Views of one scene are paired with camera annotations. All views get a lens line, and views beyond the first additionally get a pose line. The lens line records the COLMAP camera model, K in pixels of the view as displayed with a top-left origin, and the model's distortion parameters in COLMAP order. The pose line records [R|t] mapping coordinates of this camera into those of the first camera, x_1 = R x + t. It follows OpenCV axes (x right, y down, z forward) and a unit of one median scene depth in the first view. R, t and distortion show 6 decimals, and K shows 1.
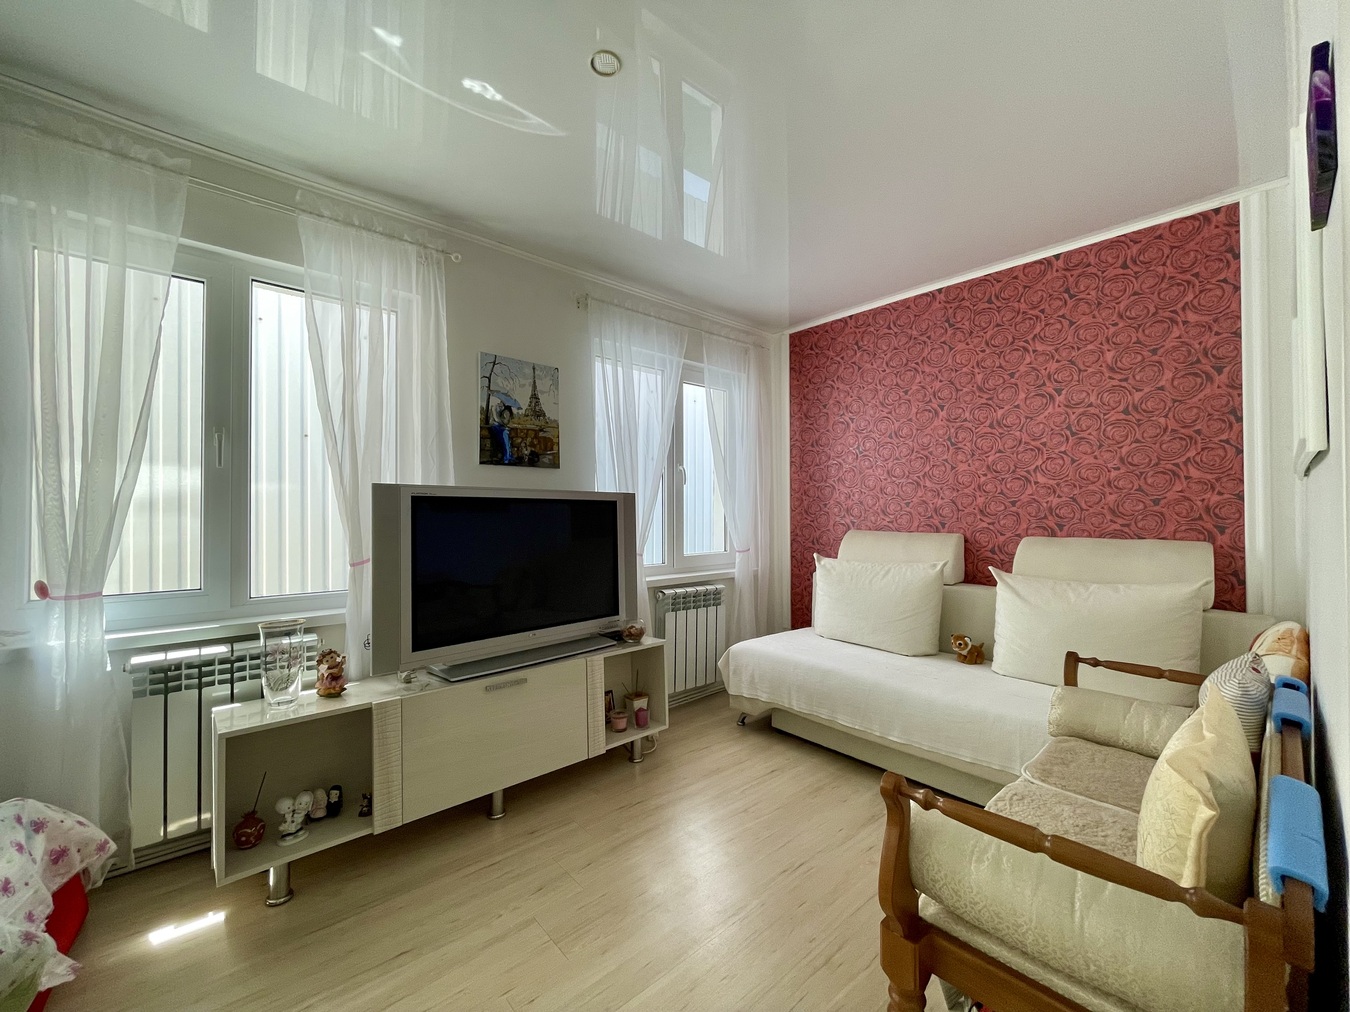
lens RADIAL K [[543.1, 0, 675.0], [0, 543.1, 502.6], [0, 0, 1]] dist [-0.004728, 0.000989]
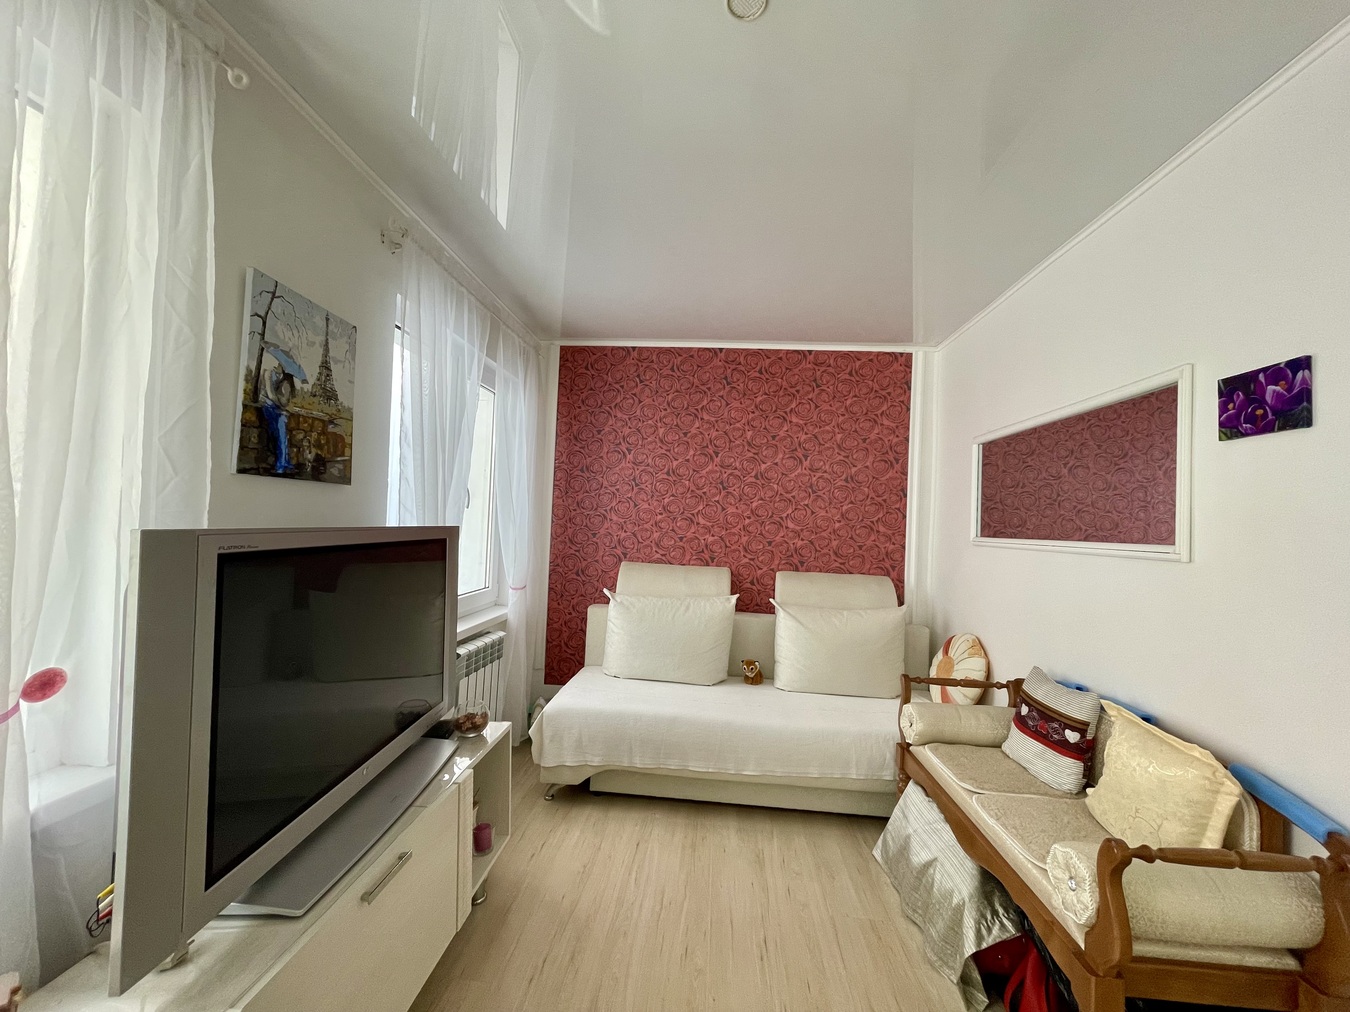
lens RADIAL K [[543.1, 0, 675.3], [0, 543.1, 505.0], [0, 0, 1]] dist [-0.004728, 0.000989]
pose [[0.718681, 0.054872, 0.693171, -0.389929], [-0.056254, 0.998202, -0.020694, -0.049254], [-0.693060, -0.024121, 0.720476, 0.288804]]
